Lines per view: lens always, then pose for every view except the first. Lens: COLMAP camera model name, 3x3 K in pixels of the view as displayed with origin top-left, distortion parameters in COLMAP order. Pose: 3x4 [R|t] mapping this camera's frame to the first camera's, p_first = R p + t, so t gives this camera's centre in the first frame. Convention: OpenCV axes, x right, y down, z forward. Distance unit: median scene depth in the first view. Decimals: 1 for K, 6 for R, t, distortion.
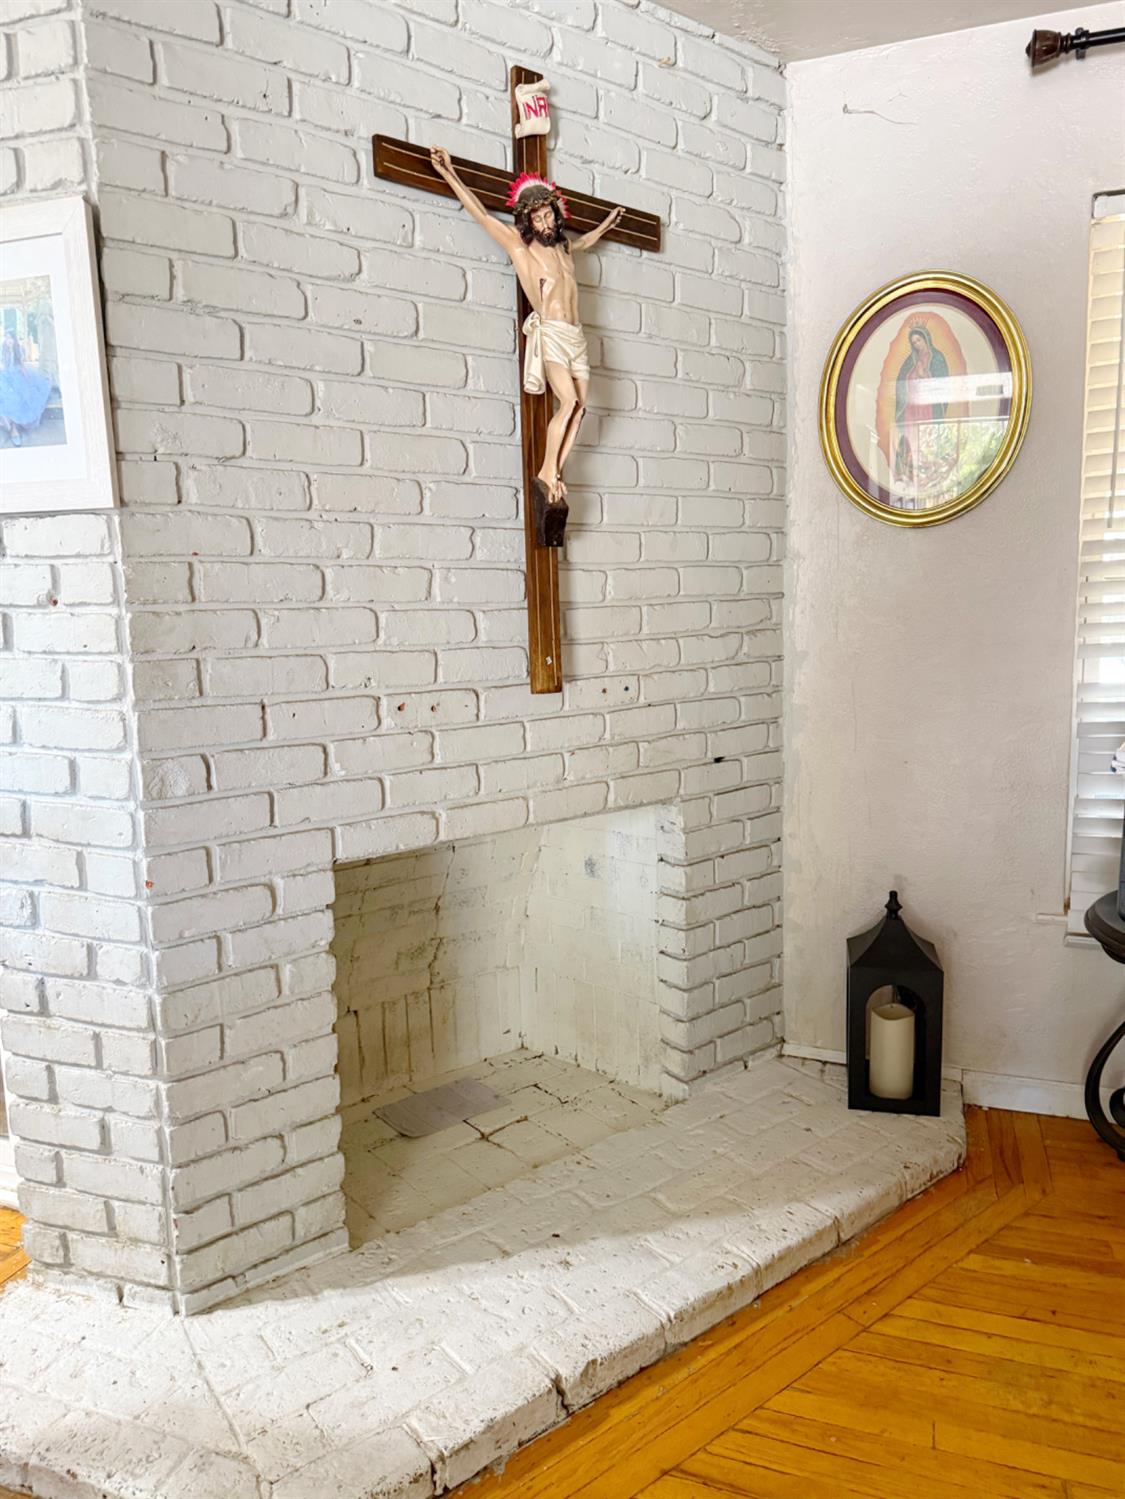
lens RADIAL K [[1060.7, 0, 551.2], [0, 1060.7, 741.0], [0, 0, 1]] dist [0.022394, -0.027954]
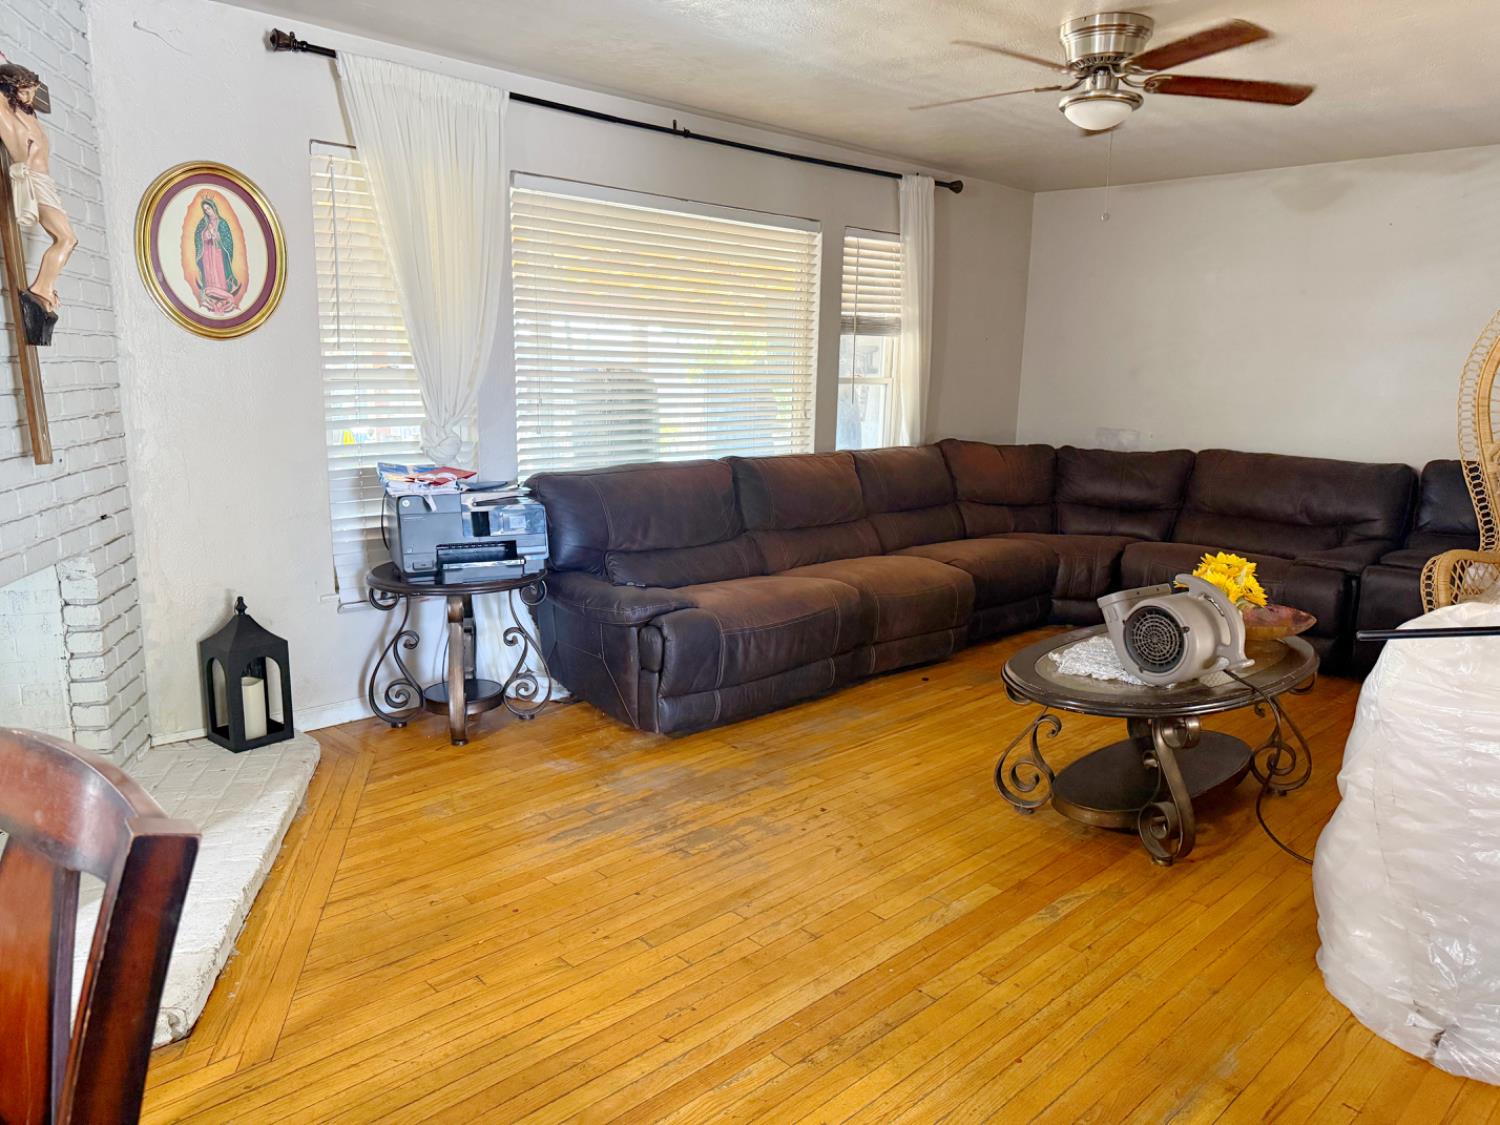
lens RADIAL K [[1061.4, 0, 750.7], [0, 1061.4, 568.0], [0, 0, 1]] dist [0.022394, -0.027954]
pose [[0.430389, -0.138293, 0.891987, -0.664152], [0.103379, 0.989243, 0.103490, 0.026391], [-0.896704, 0.047671, 0.440056, -0.249384]]
